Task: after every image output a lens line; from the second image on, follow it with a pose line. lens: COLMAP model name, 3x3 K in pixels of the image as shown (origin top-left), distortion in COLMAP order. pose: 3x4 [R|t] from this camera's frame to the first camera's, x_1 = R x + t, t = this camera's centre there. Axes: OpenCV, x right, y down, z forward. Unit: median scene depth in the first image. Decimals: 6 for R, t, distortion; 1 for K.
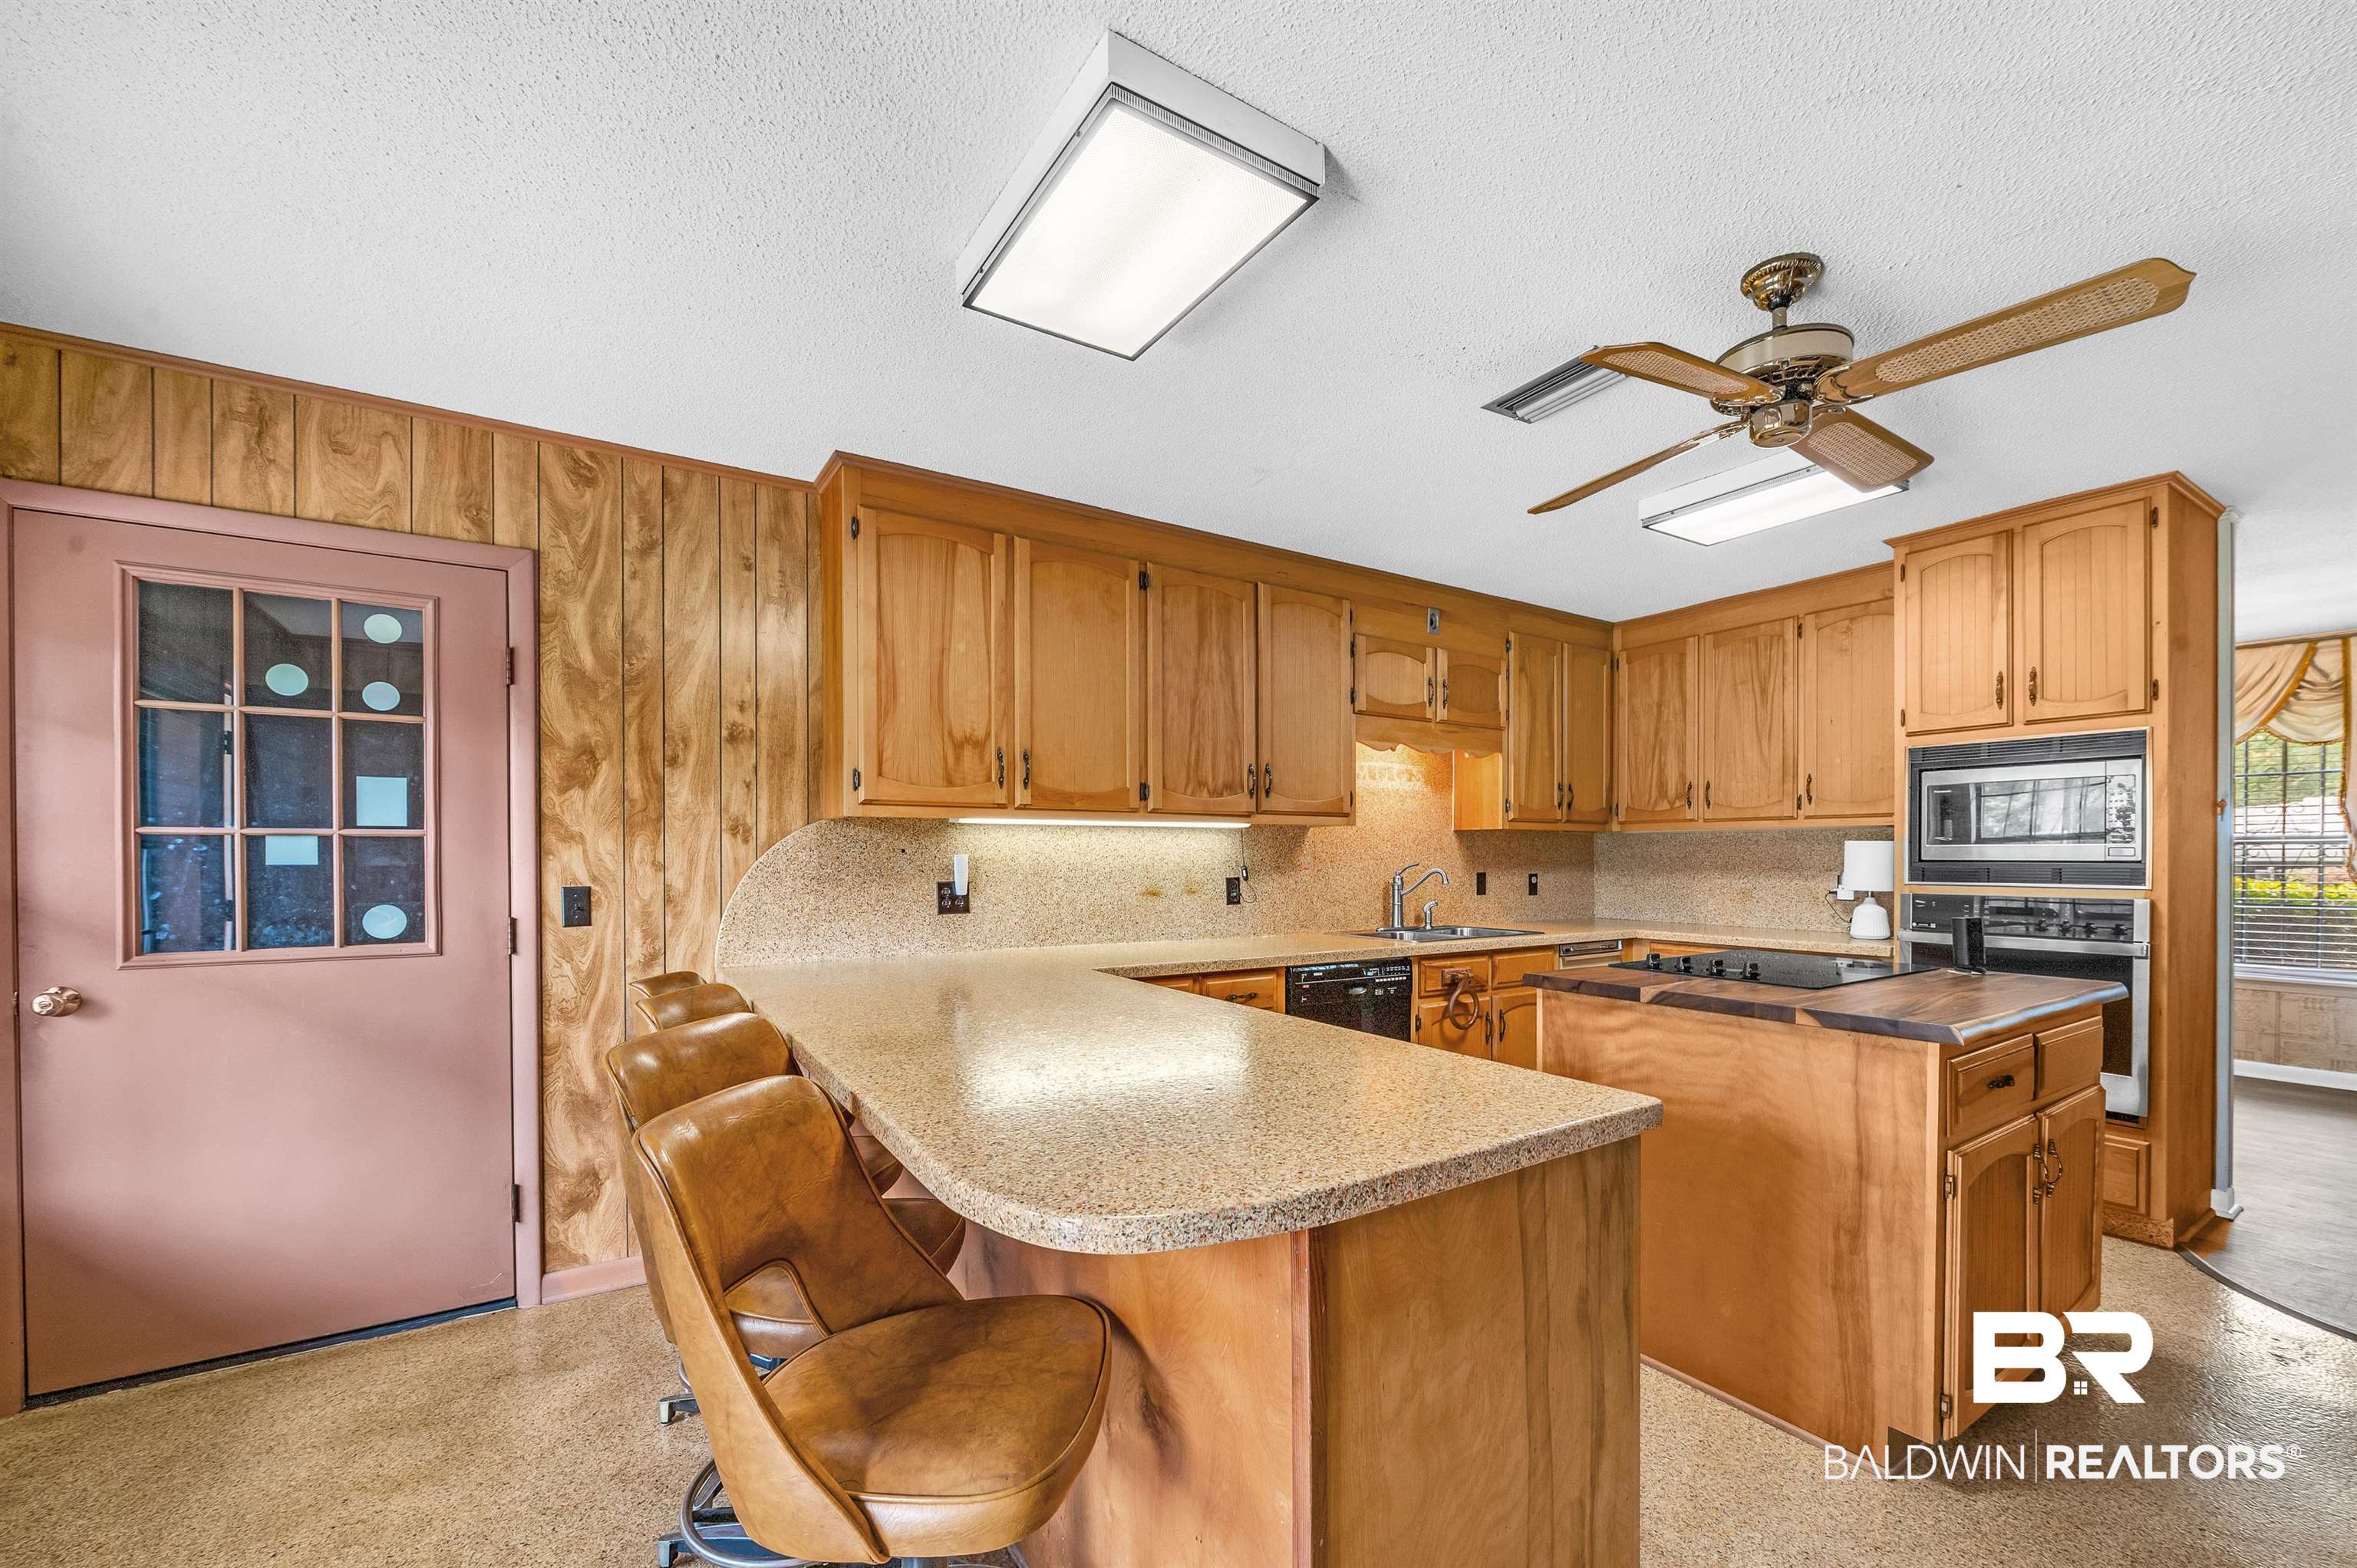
lens RADIAL K [[942.3, 0, 1213.5], [0, 942.3, 860.7], [0, 0, 1]] dist [-0.001229, -0.000272]
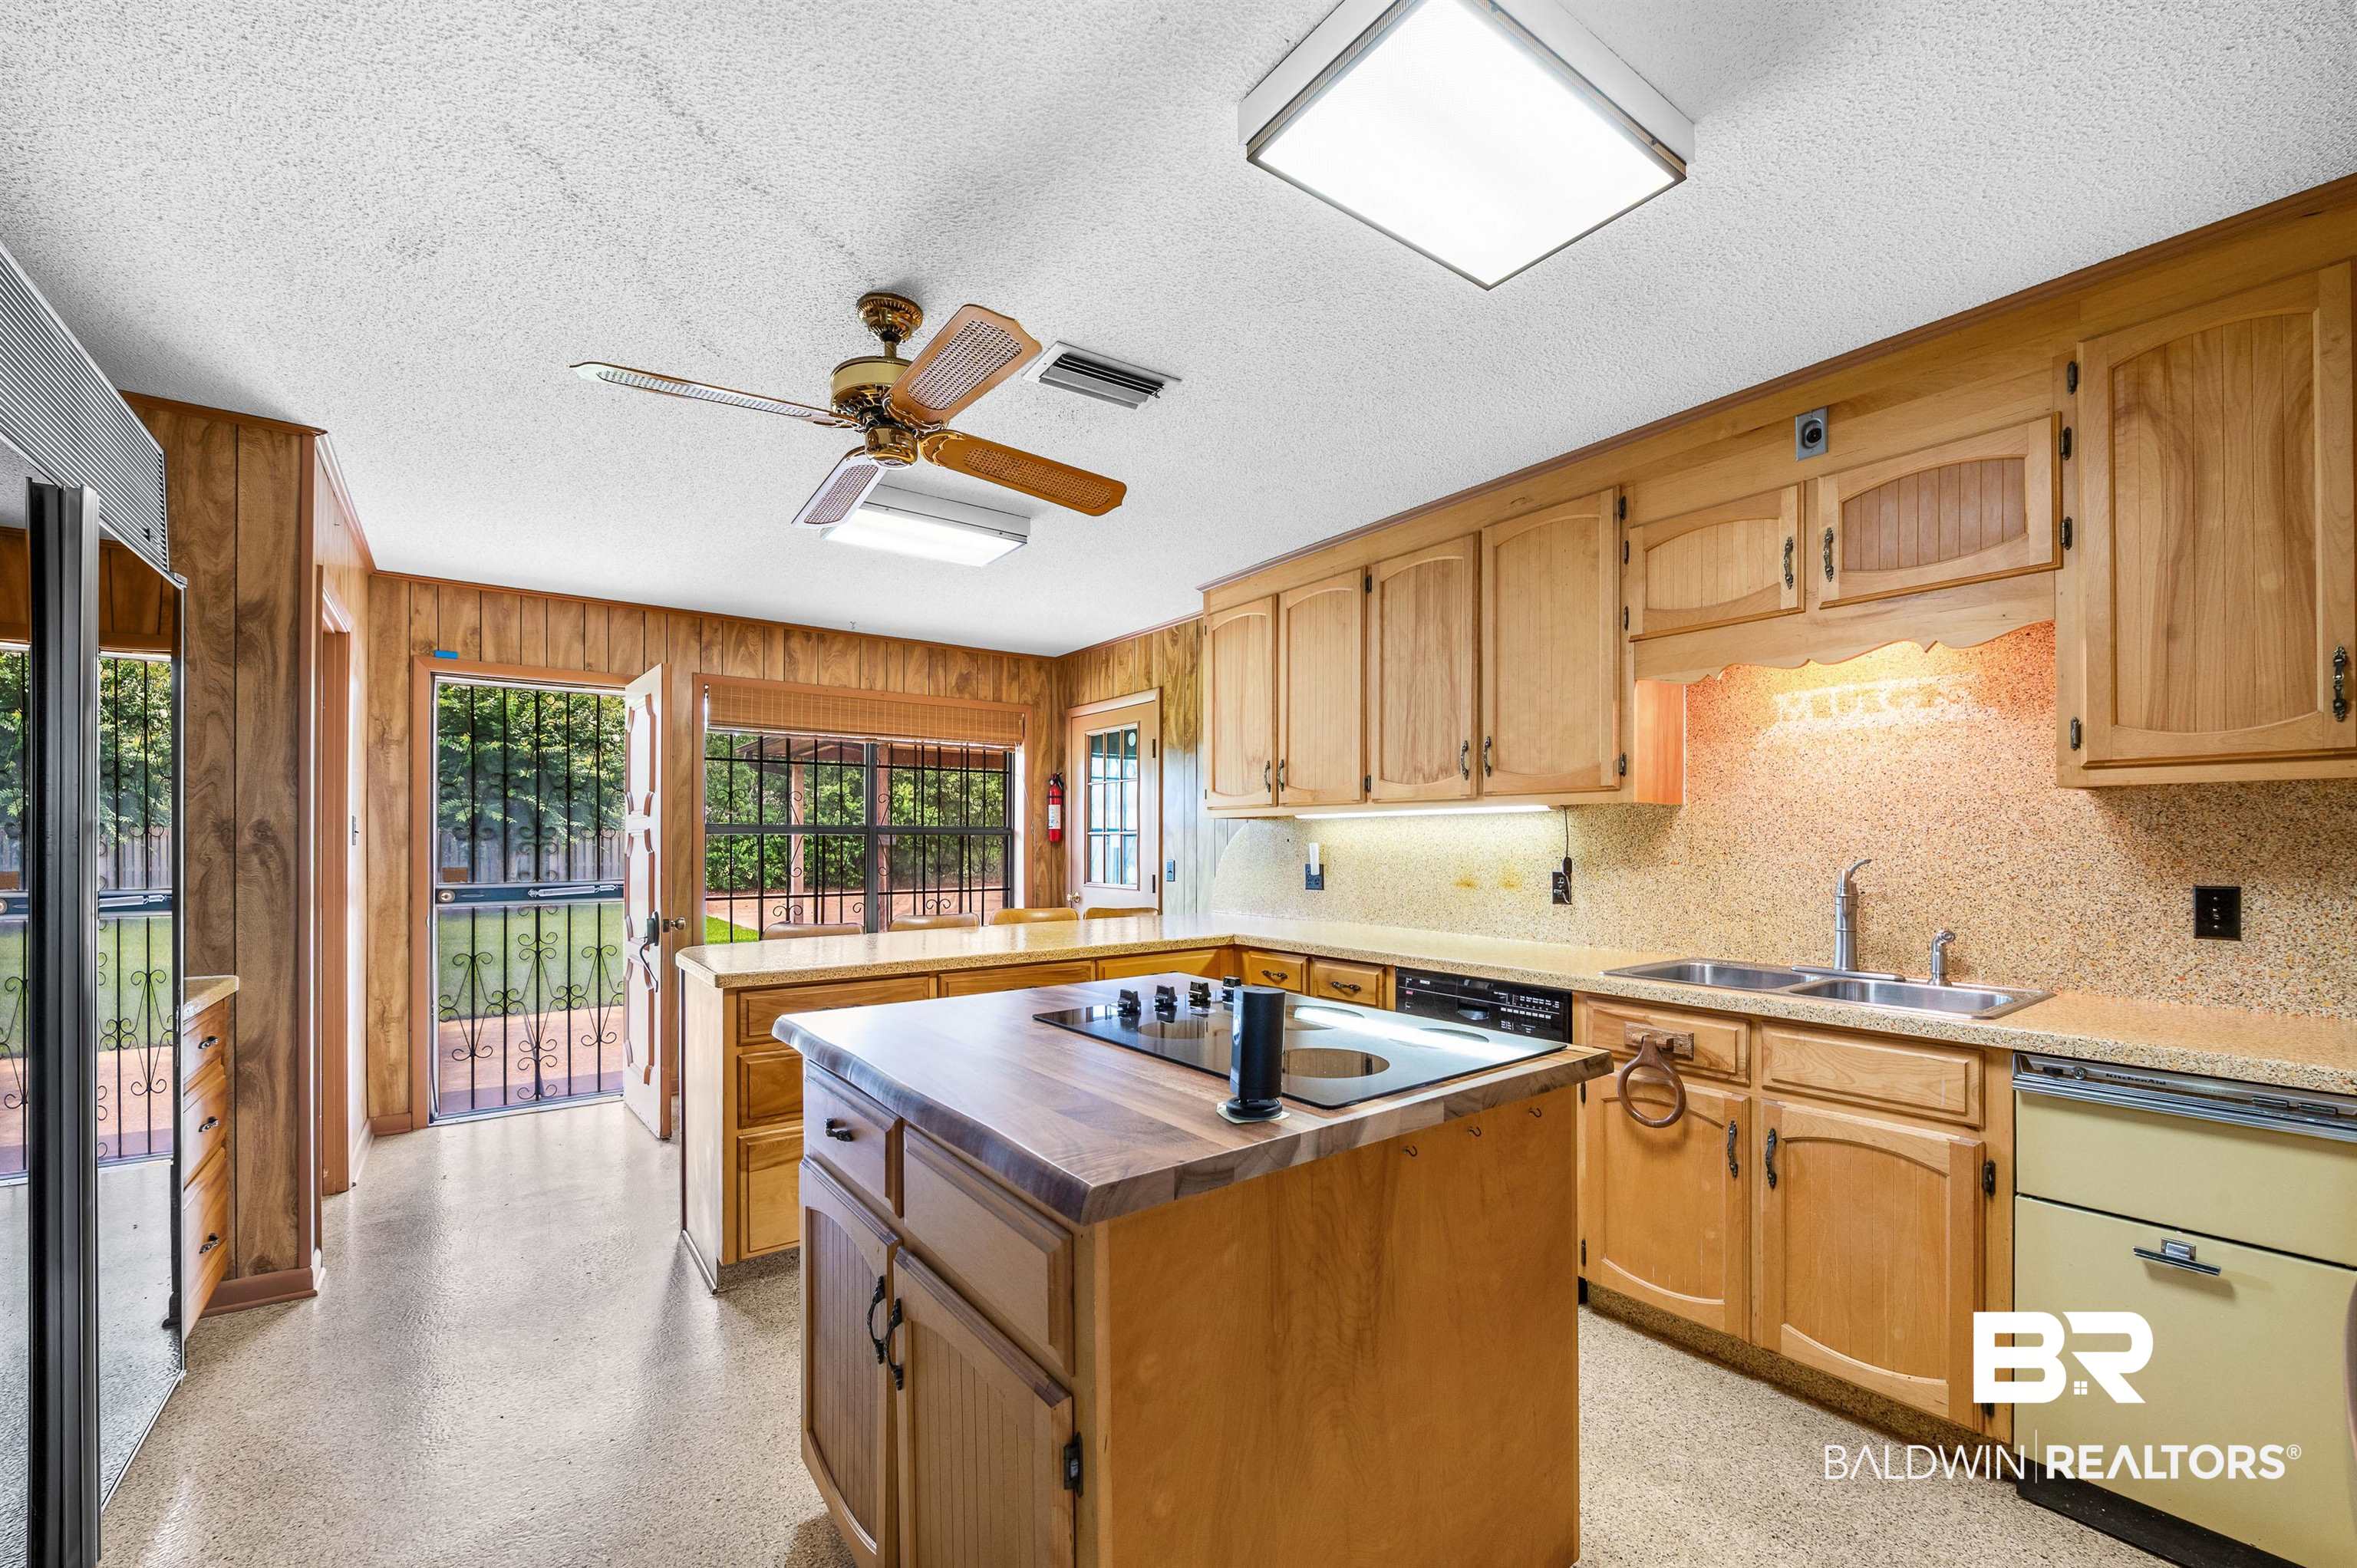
lens RADIAL K [[958.0, 0, 1173.4], [0, 958.0, 837.0], [0, 0, 1]] dist [0.003005, 0.000334]
pose [[0.044424, -0.002072, -0.999011, 0.919941], [-0.000988, 0.999997, -0.002117, -0.010665], [0.999012, 0.001081, 0.044422, 0.684548]]
